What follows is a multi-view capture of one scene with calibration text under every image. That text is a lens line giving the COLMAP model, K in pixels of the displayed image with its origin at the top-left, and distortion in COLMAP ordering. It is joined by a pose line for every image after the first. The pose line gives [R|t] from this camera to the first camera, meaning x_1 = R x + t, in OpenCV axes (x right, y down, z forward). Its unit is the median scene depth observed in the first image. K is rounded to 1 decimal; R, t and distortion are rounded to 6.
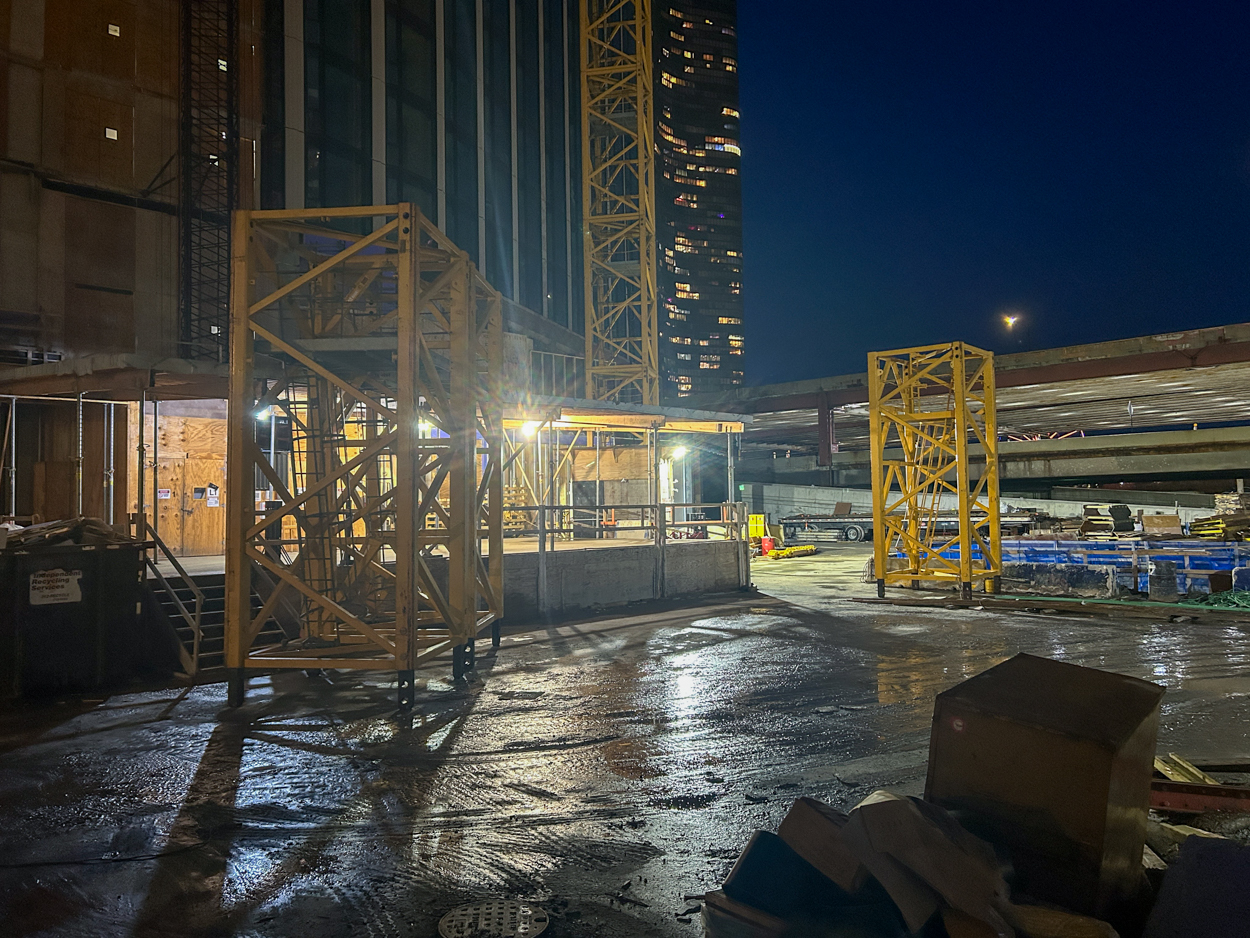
lens RADIAL K [[947.6, 0, 633.5], [0, 947.6, 466.2], [0, 0, 1]] dist [0.009788, -0.010038]
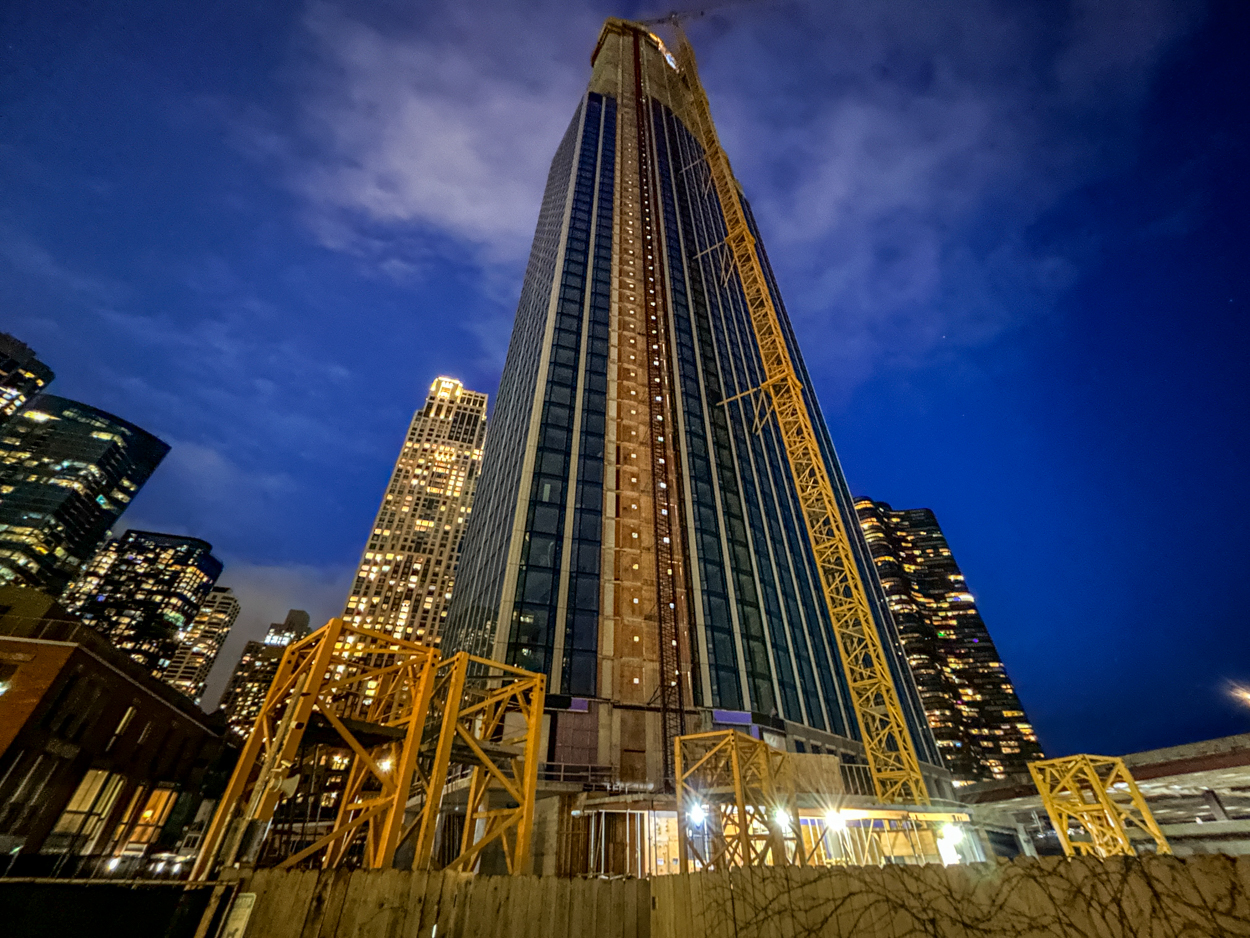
lens RADIAL K [[499.5, 0, 625.0], [0, 499.5, 469.0], [0, 0, 1]] dist [0.000261, 0.000099]
pose [[0.867466, -0.296142, -0.399753, 0.124527], [-0.000171, 0.803353, -0.595504, -0.008094], [0.497496, 0.516647, 0.696831, -0.234516]]
